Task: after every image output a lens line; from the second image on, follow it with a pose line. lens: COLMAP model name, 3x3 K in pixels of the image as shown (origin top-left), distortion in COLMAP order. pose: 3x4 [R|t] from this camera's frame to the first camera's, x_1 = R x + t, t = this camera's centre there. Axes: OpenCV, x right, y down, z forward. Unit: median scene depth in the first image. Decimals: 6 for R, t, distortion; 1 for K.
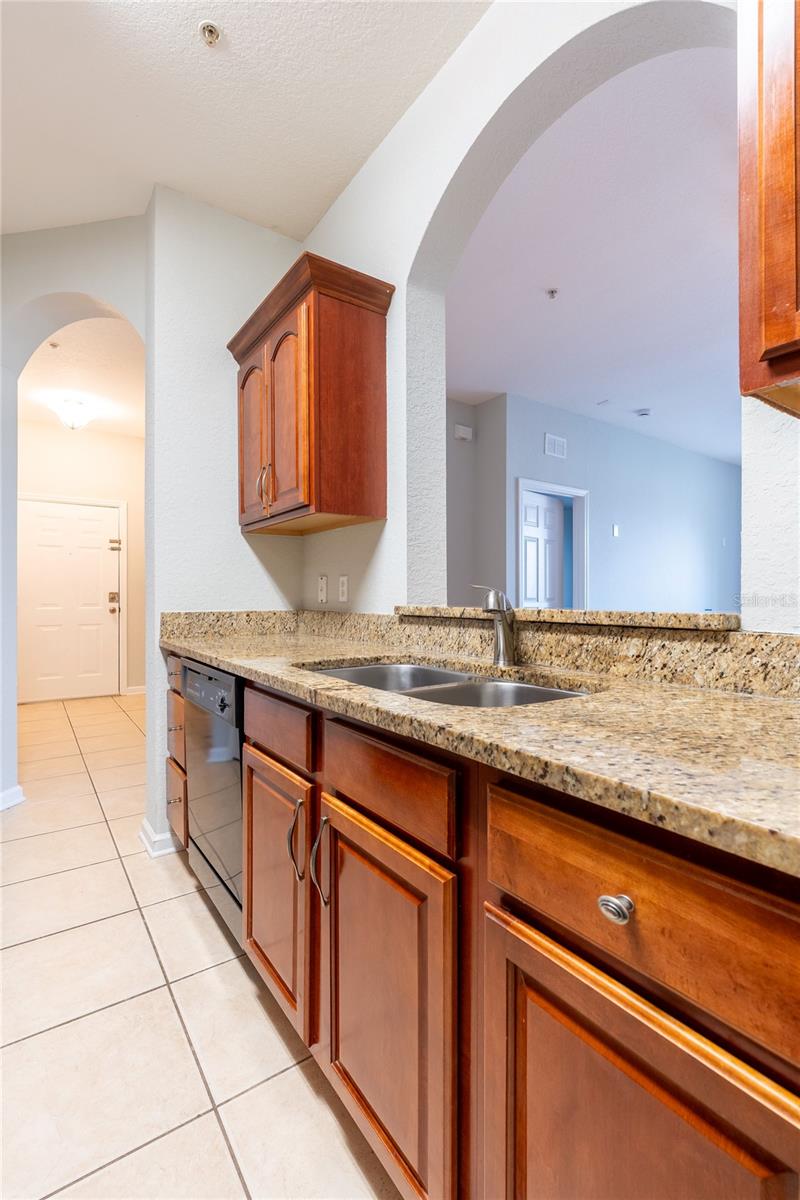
lens RADIAL K [[538.3, 0, 400.5], [0, 538.3, 601.1], [0, 0, 1]] dist [-0.000868, 0.000242]
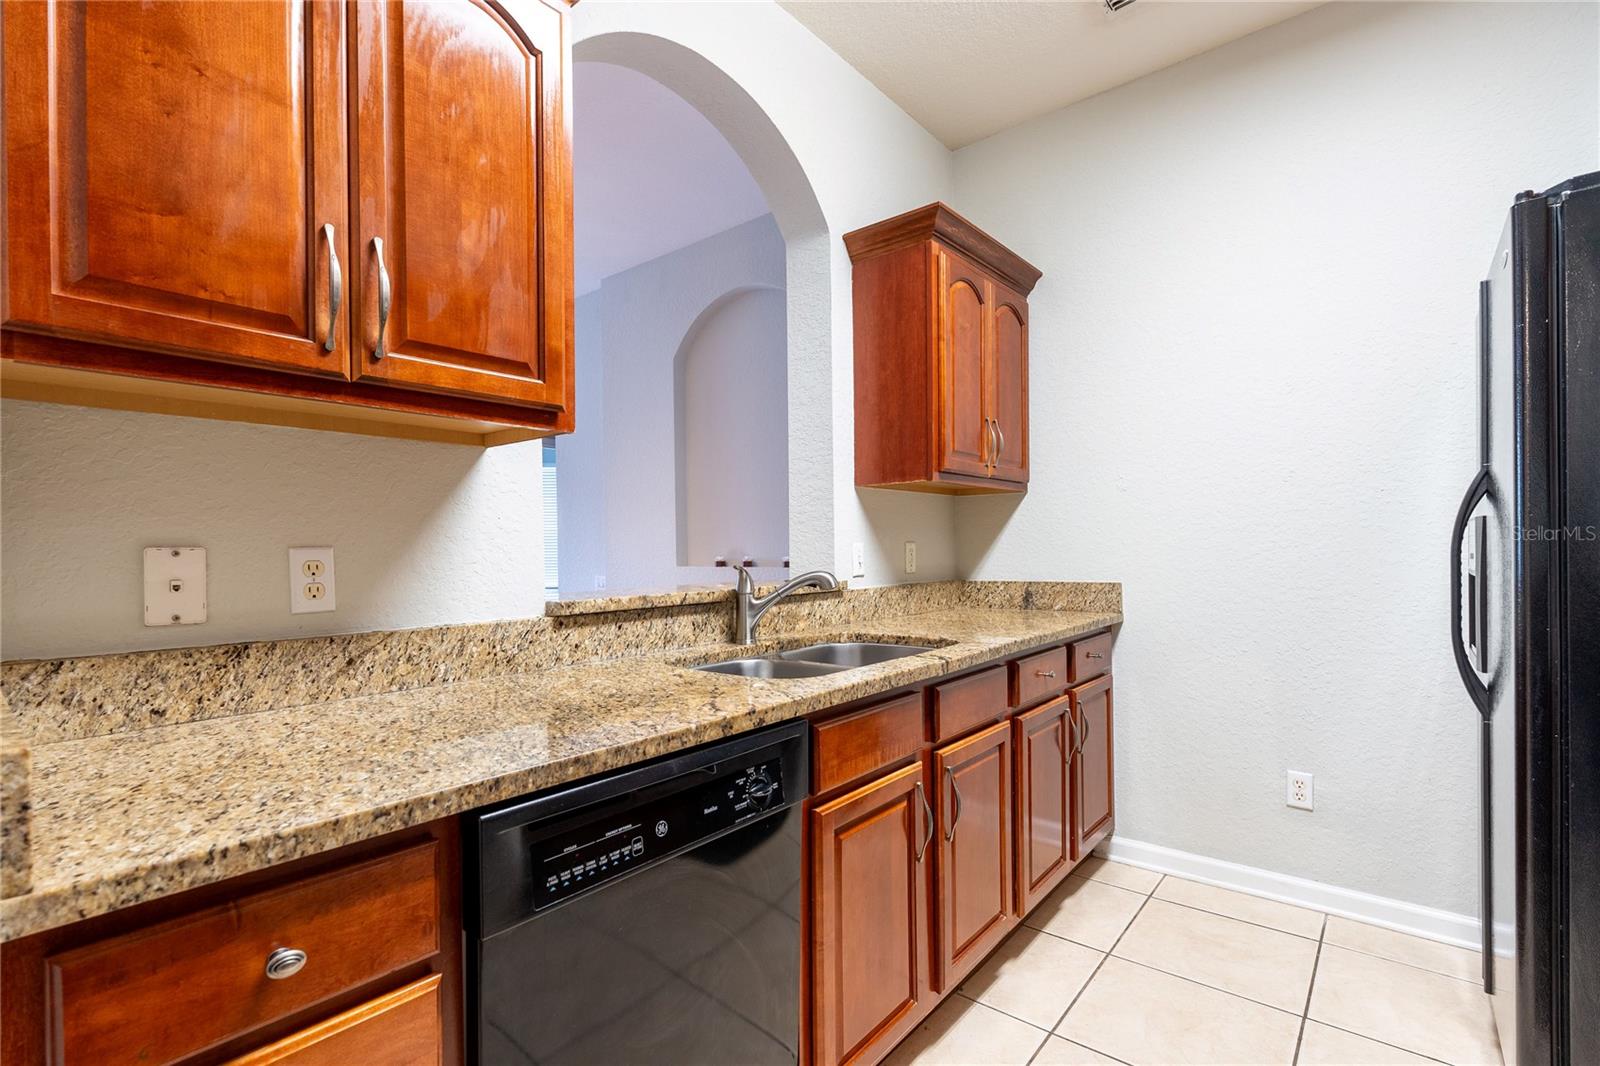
lens RADIAL K [[717.7, 0, 802.5], [0, 717.7, 530.9], [0, 0, 1]] dist [-0.000868, 0.000242]
pose [[-0.259003, 0.025472, 0.965541, -0.942200], [0.019989, 0.999579, -0.021008, -0.053000], [-0.965670, 0.013859, -0.259403, 1.007925]]
